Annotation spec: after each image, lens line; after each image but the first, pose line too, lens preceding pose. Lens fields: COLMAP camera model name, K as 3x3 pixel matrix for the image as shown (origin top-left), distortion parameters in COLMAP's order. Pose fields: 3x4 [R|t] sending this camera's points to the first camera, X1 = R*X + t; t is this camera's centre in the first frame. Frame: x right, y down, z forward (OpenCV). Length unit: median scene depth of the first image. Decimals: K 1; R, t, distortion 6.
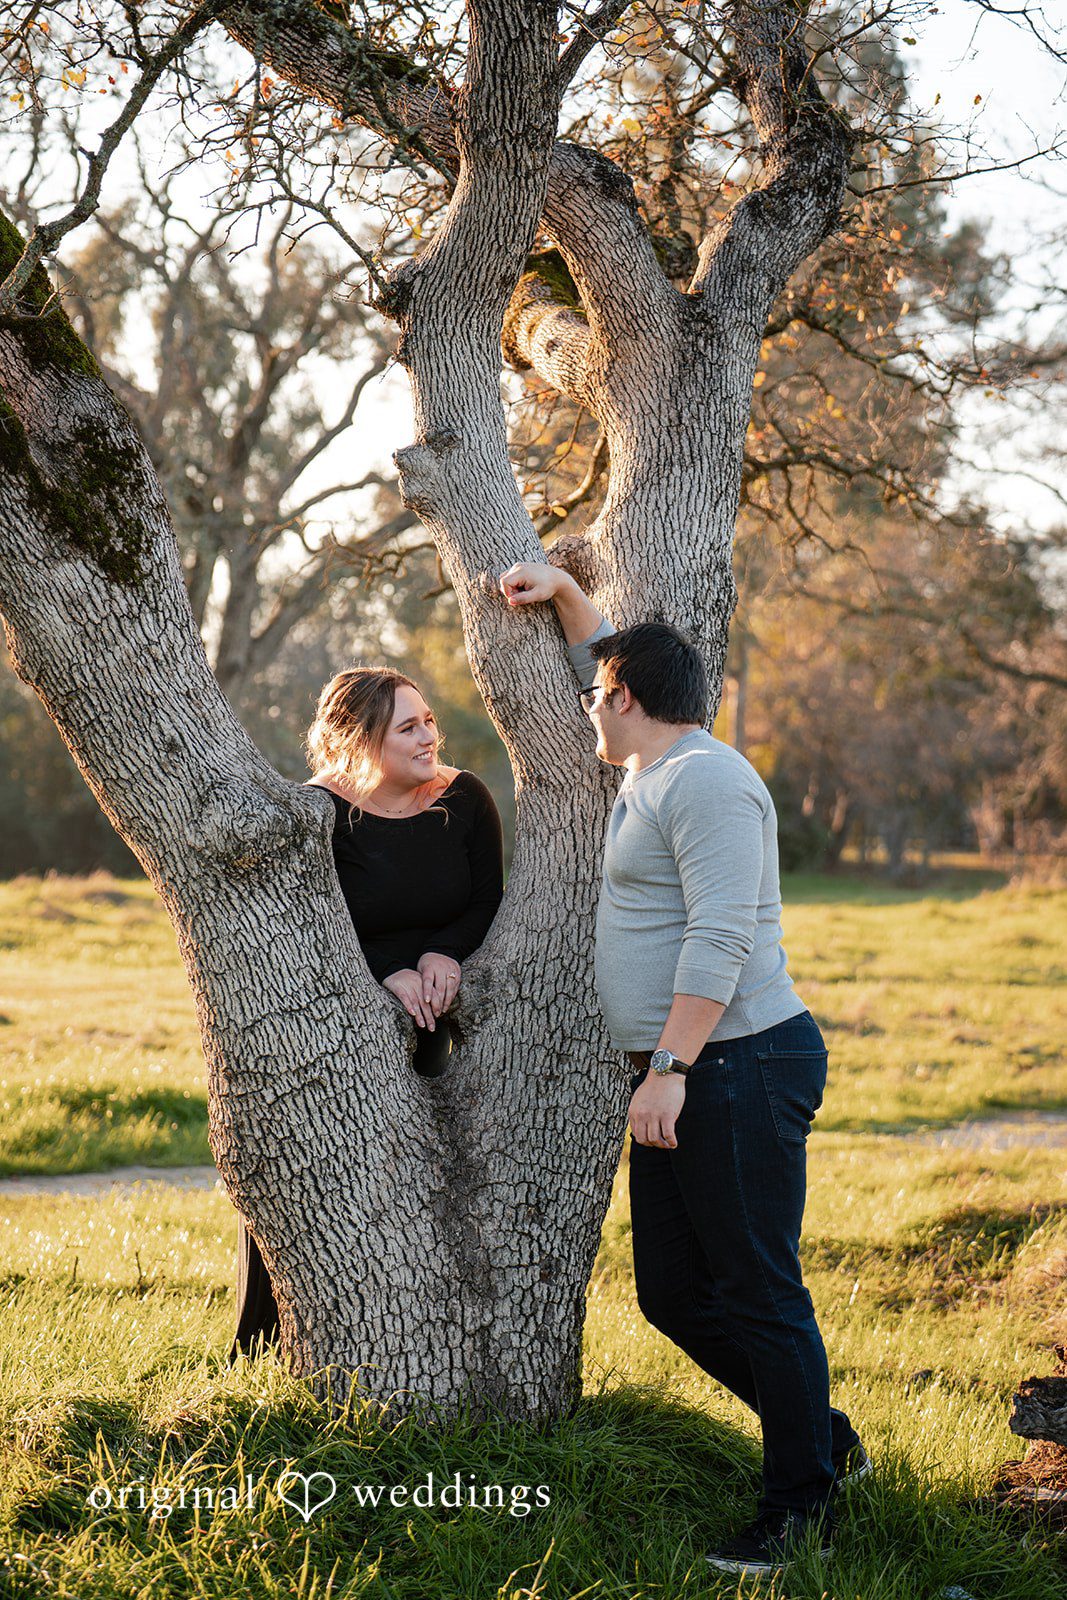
lens RADIAL K [[3206.8, 0, 533.5], [0, 3206.8, 800.0], [0, 0, 1]] dist [0.010675, -0.191194]
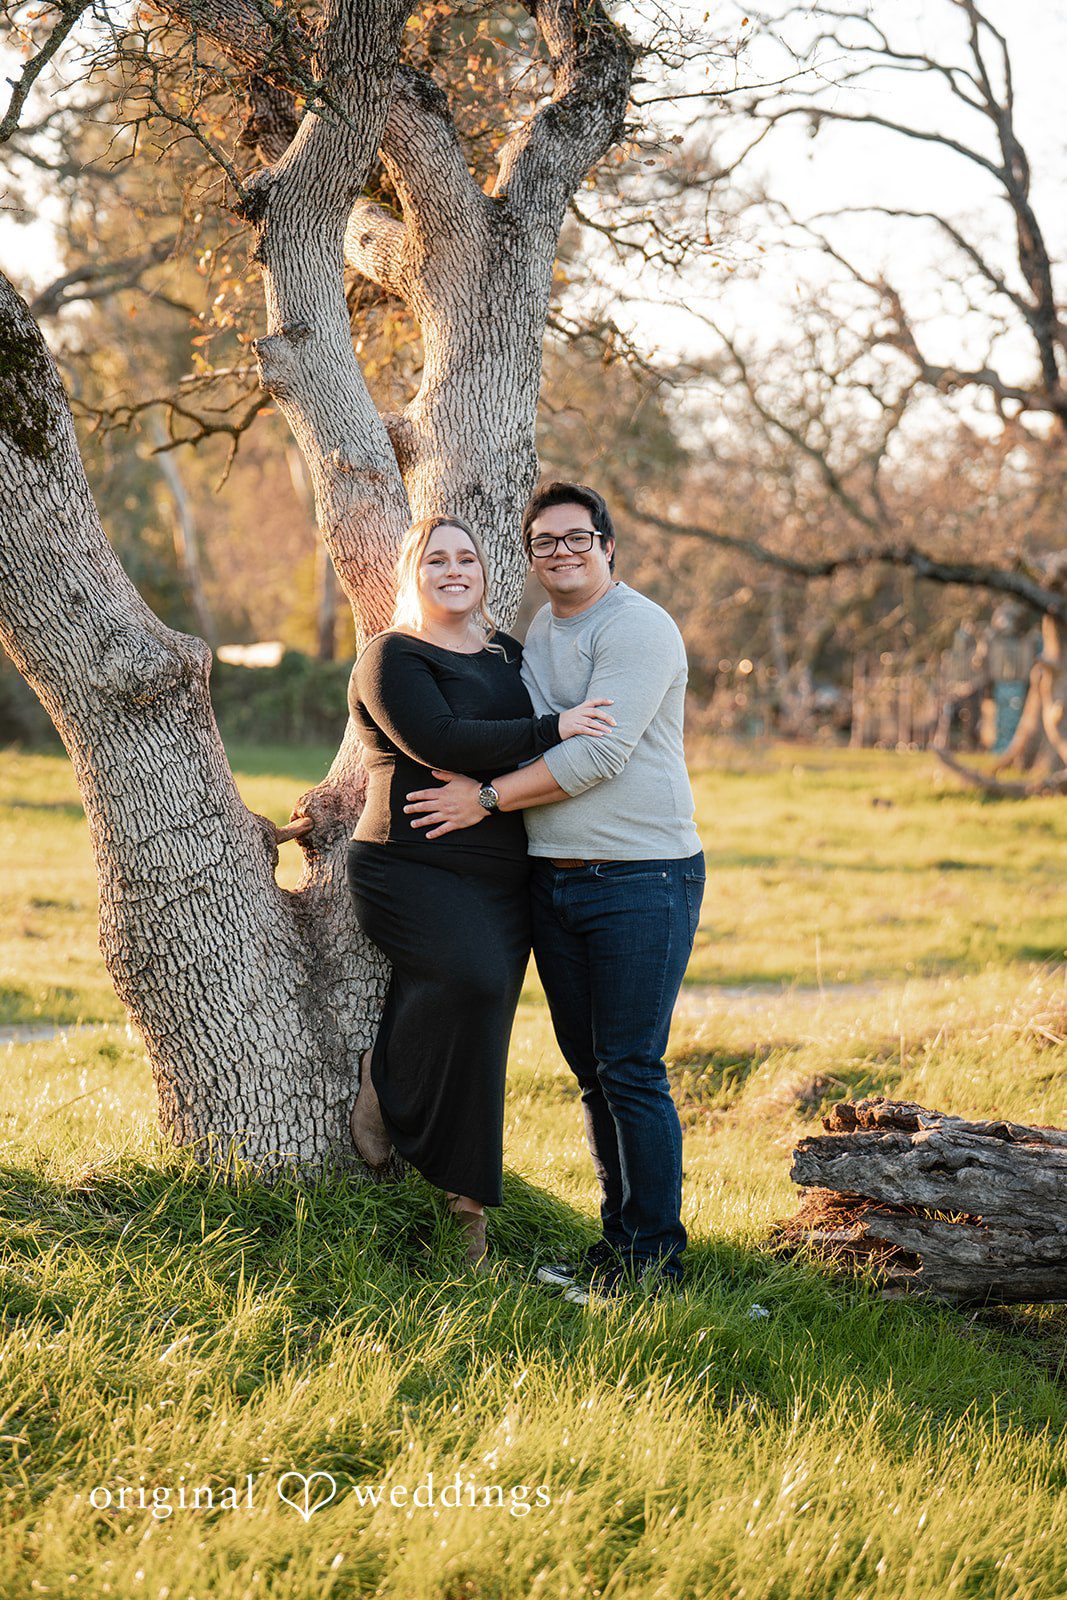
lens RADIAL K [[3720.5, 0, 533.5], [0, 3720.5, 800.0], [0, 0, 1]] dist [-0.020408, -0.244452]
pose [[0.992888, 0.004019, 0.118987, -0.107204], [-0.008270, 0.999344, 0.035255, 0.006972], [-0.118767, -0.035988, 0.992270, -0.343137]]
